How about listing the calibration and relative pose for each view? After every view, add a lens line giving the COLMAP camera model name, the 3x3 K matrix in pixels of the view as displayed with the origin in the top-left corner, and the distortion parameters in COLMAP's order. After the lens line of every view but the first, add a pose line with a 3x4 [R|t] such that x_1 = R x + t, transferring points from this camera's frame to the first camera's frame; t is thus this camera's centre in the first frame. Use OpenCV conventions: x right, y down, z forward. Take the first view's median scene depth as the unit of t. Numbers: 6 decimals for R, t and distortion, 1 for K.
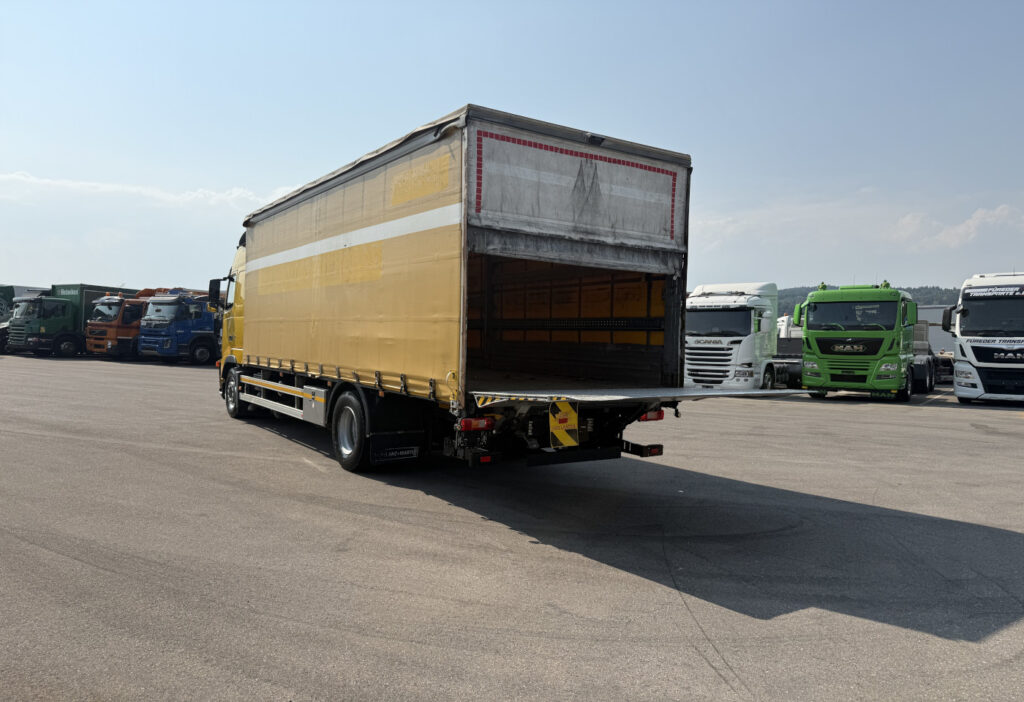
lens RADIAL K [[723.6, 0, 516.1], [0, 723.6, 356.9], [0, 0, 1]] dist [0.116273, -0.170588]
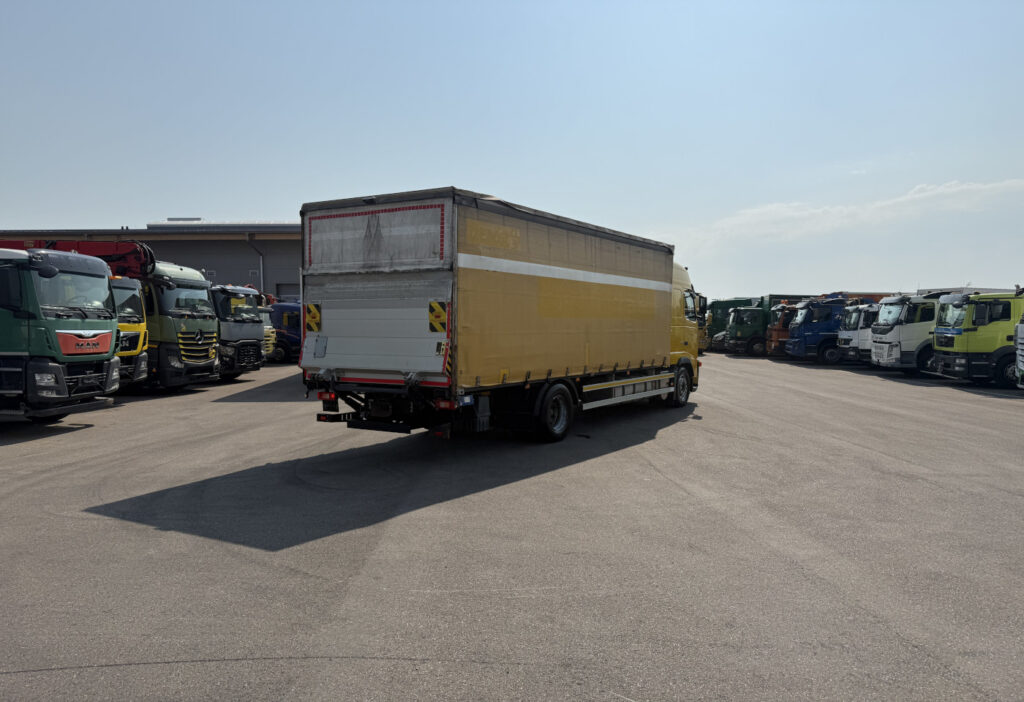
lens RADIAL K [[723.6, 0, 516.1], [0, 723.6, 356.9], [0, 0, 1]] dist [0.116273, -0.170588]
pose [[0.408337, 0.014338, -0.912718, 1.174100], [-0.015136, 0.999846, 0.008935, -0.010838], [0.912706, 0.010166, 0.408491, 0.534119]]
